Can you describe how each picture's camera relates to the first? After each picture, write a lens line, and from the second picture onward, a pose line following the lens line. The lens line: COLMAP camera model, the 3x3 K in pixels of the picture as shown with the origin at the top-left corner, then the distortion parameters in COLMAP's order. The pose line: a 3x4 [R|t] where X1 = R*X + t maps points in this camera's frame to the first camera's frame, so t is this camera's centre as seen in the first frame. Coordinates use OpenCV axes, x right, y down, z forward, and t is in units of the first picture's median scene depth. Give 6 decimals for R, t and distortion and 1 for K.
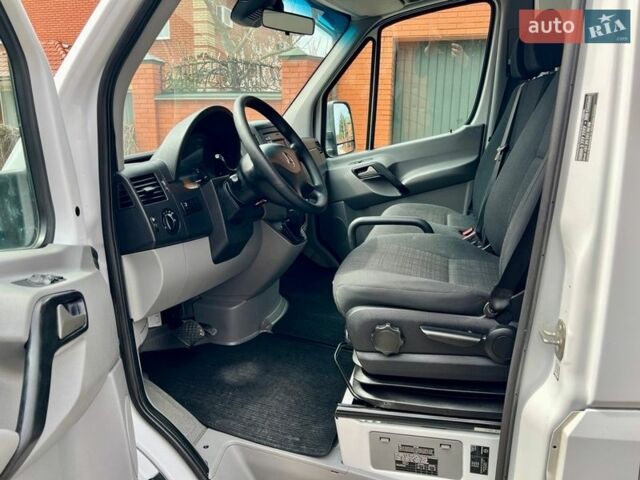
lens RADIAL K [[480.5, 0, 319.7], [0, 480.5, 230.2], [0, 0, 1]] dist [0.011311, -0.009270]
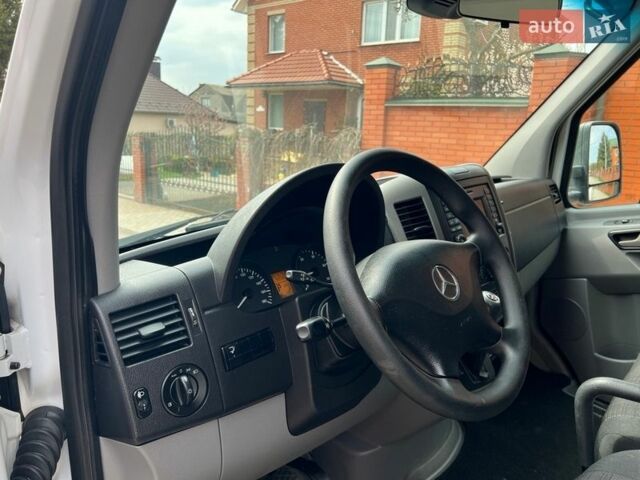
lens RADIAL K [[480.5, 0, 319.7], [0, 480.5, 230.2], [0, 0, 1]] dist [0.011311, -0.009270]
pose [[0.883217, 0.123480, -0.452416, 0.016667], [-0.123813, 0.991882, 0.029008, -0.090655], [0.452325, 0.030395, 0.891335, 0.231252]]
